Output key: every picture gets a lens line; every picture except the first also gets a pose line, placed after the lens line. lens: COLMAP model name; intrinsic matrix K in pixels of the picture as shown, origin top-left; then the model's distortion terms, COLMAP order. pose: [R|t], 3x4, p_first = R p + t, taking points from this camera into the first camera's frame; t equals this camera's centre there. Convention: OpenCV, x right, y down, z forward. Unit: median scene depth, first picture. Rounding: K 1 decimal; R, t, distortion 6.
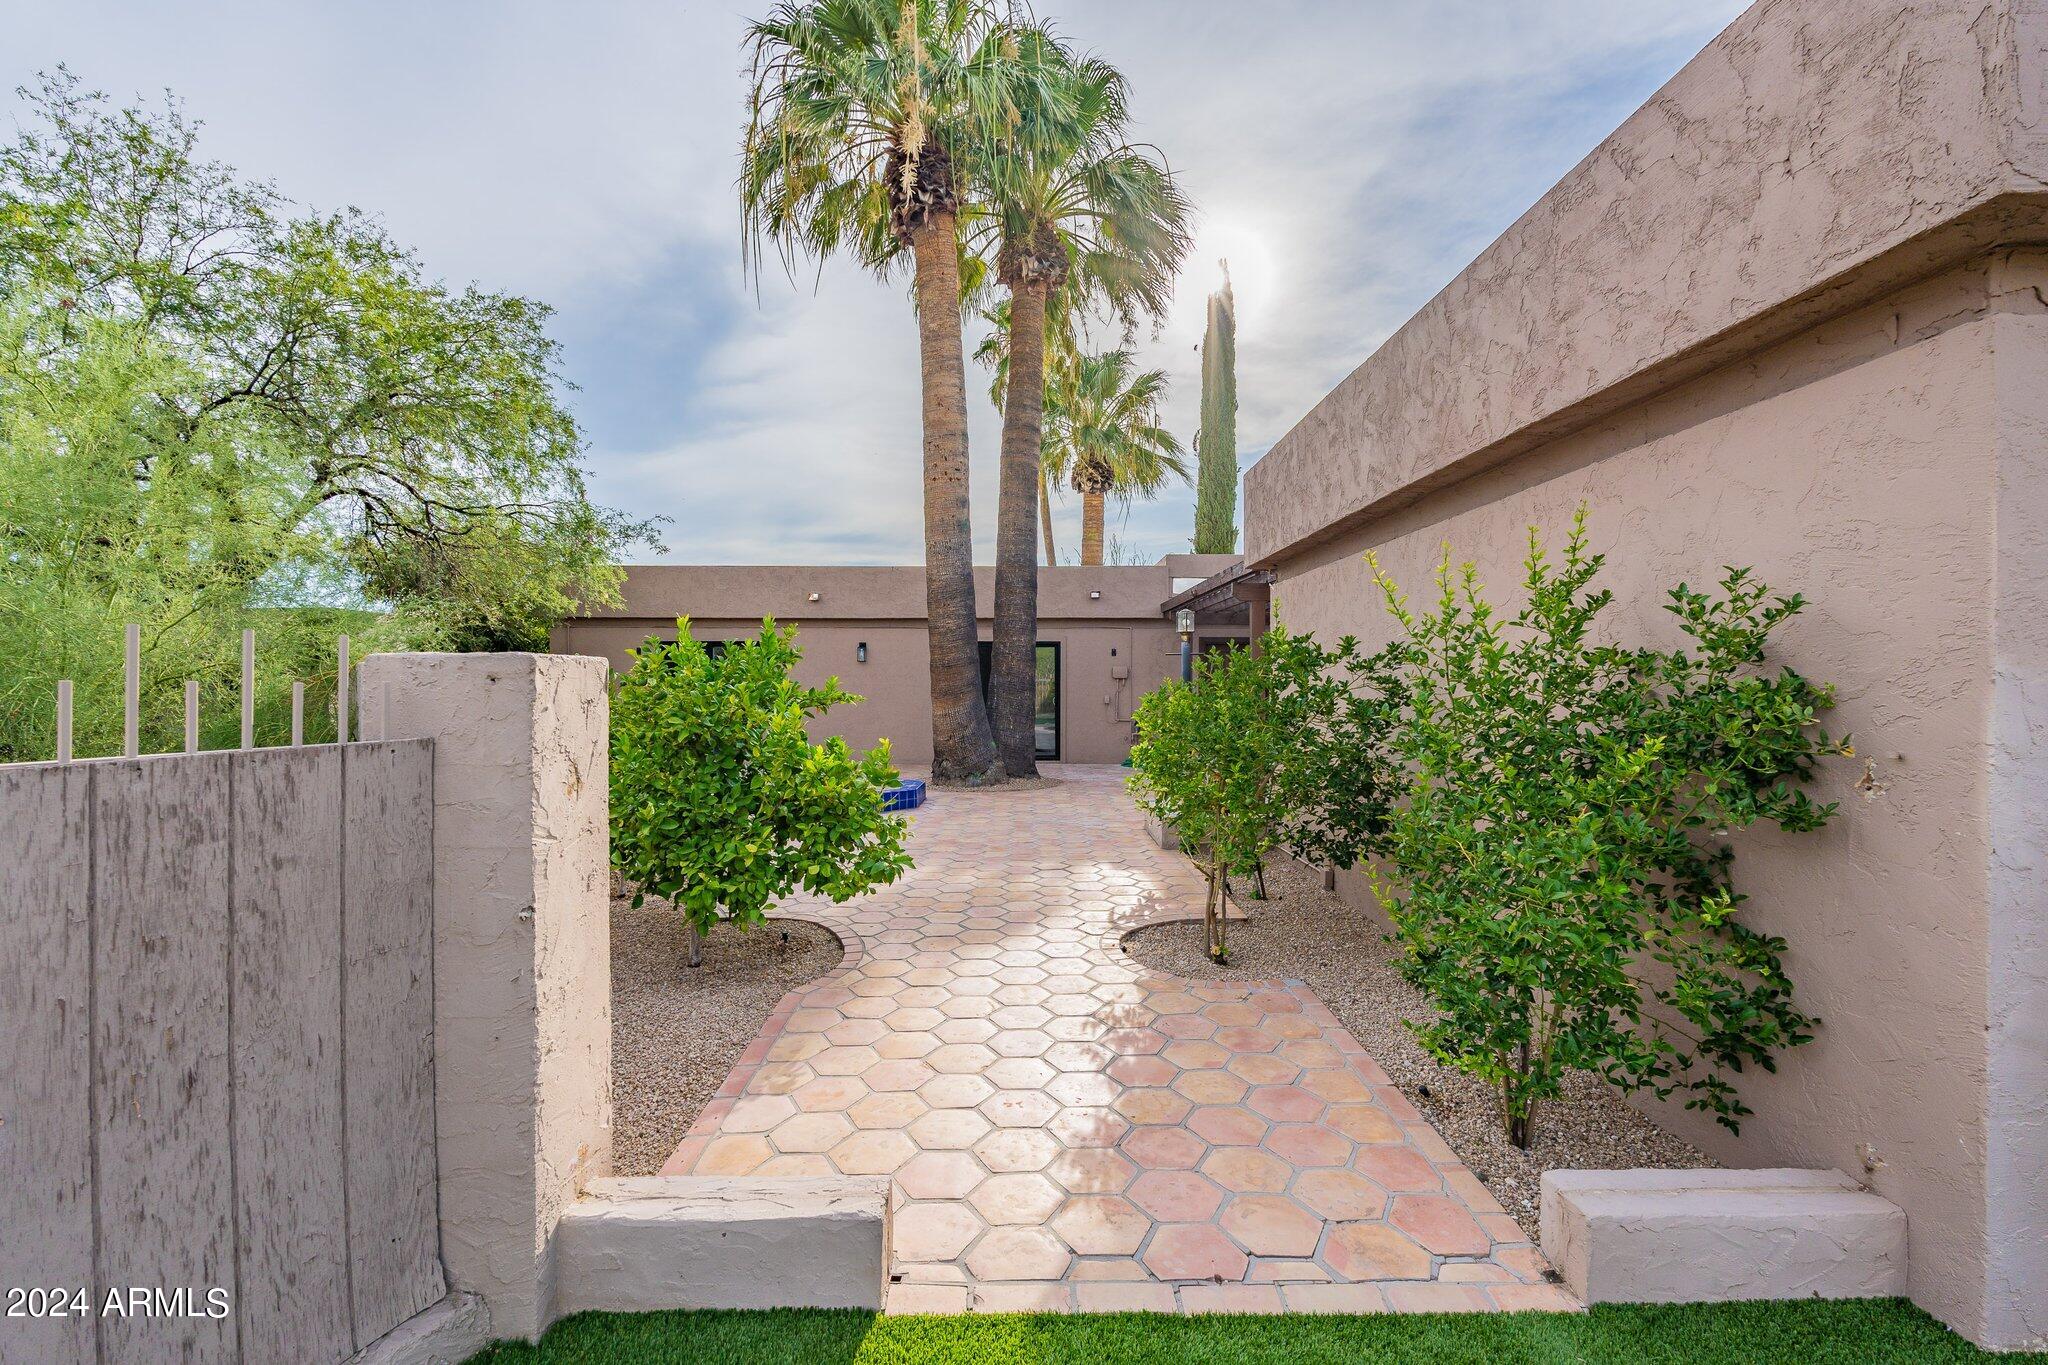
lens RADIAL K [[901.0, 0, 1020.2], [0, 901.0, 700.9], [0, 0, 1]] dist [0.001646, 0.000212]
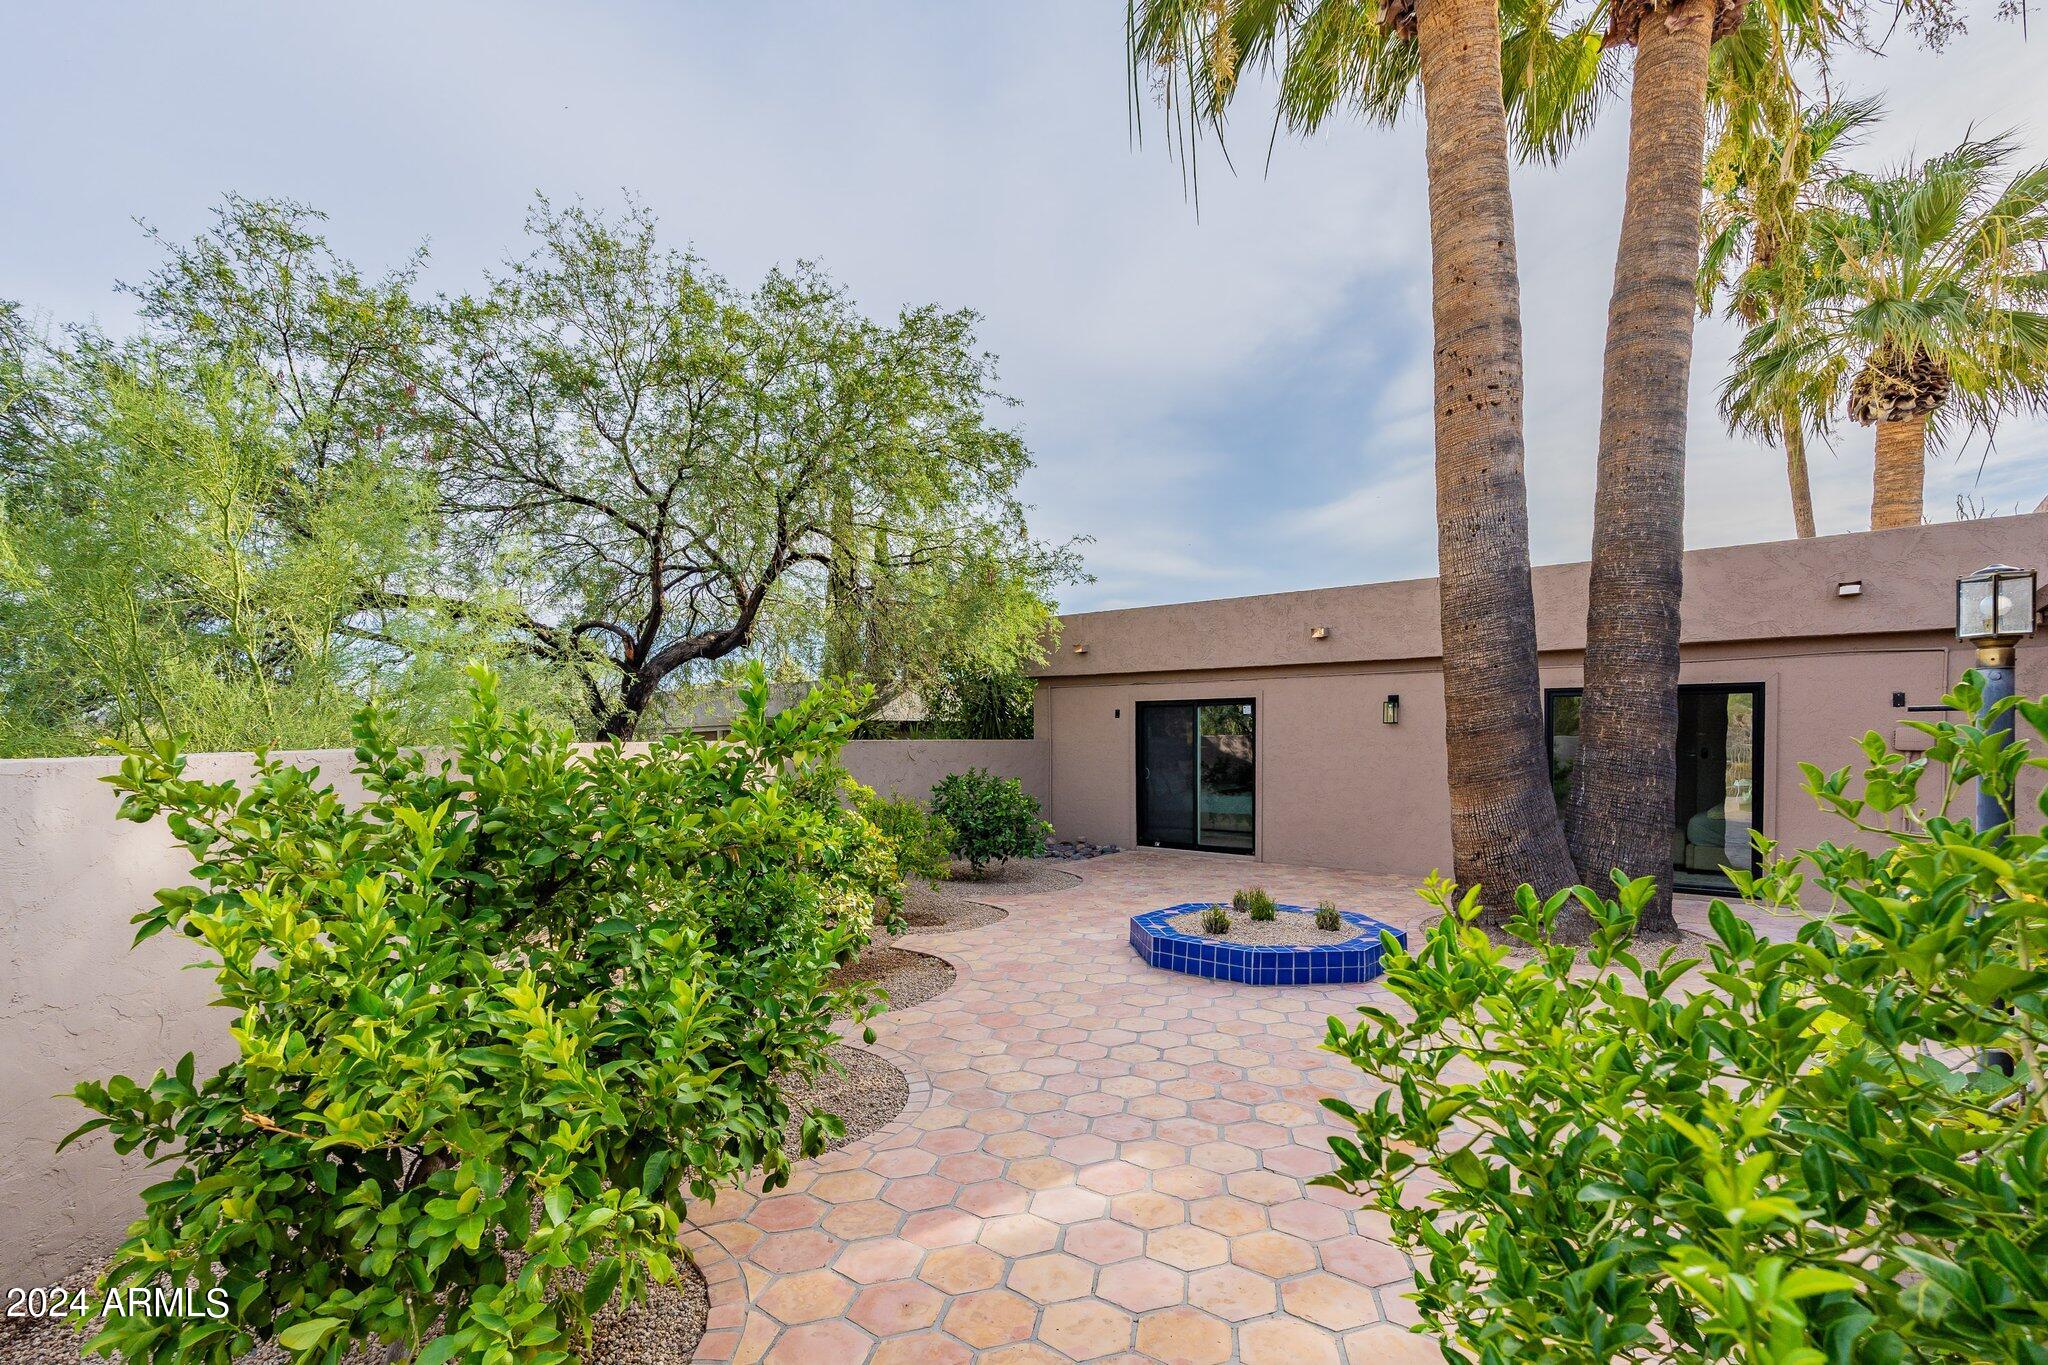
lens RADIAL K [[940.8, 0, 1025.9], [0, 940.8, 760.8], [0, 0, 1]] dist [-0.002154, 0.000422]
pose [[0.761813, 0.015341, -0.647615, 0.087968], [-0.013674, 0.999878, 0.007601, -0.020349], [0.647653, 0.003065, 0.761930, 0.339042]]
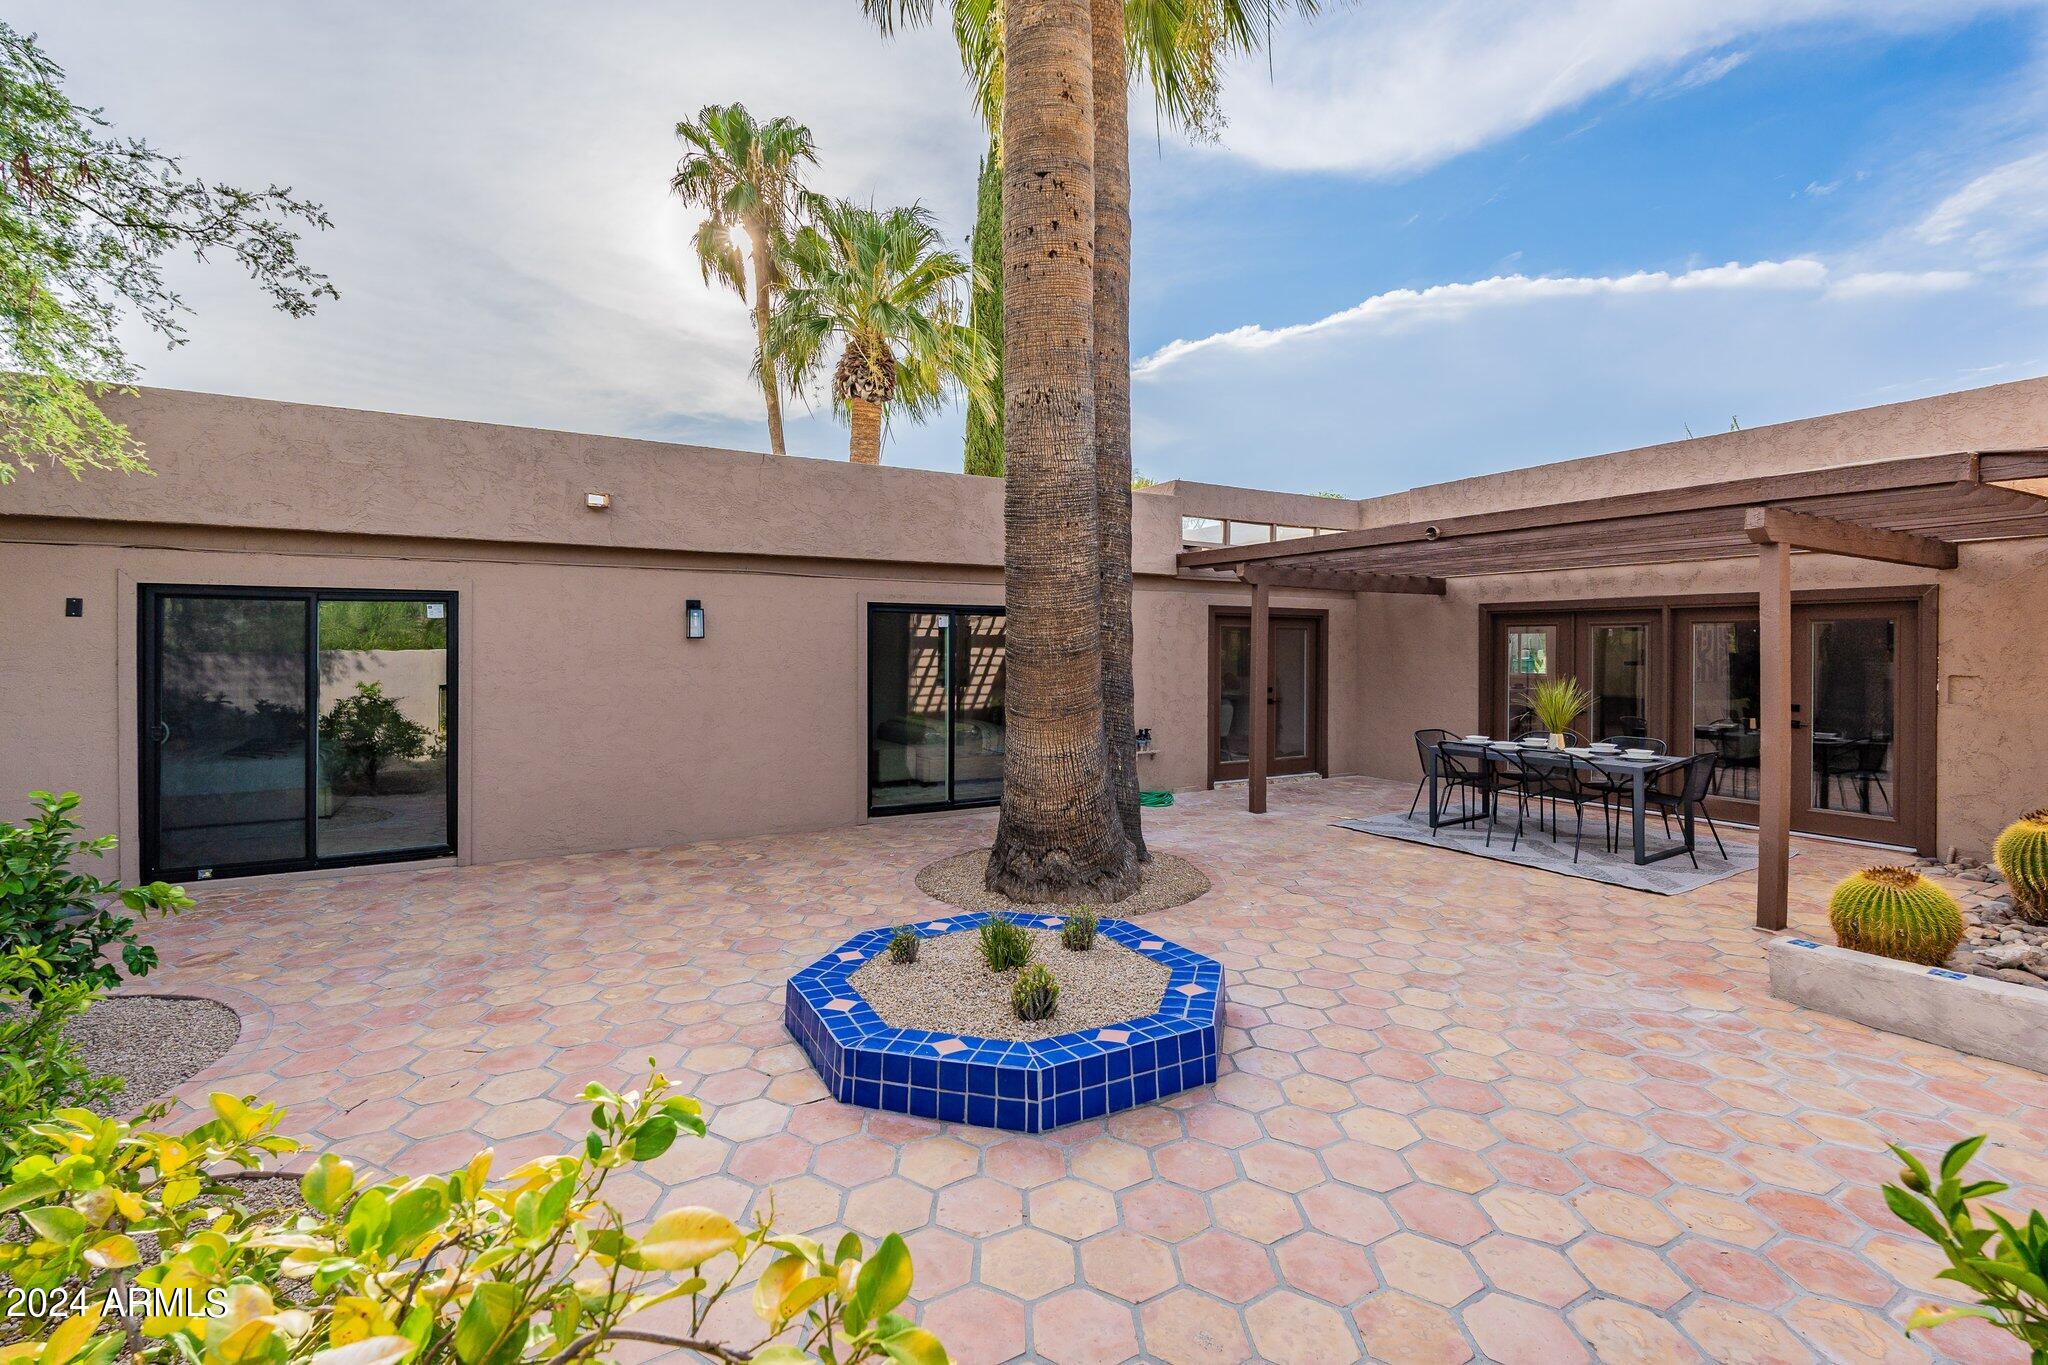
lens RADIAL K [[919.7, 0, 1021.5], [0, 919.7, 653.6], [0, 0, 1]] dist [0.001117, 0.000189]
pose [[0.875227, -0.002480, 0.483707, -0.315330], [0.010998, 0.999830, -0.014774, -0.030520], [-0.483588, 0.018251, 0.875105, 0.558454]]
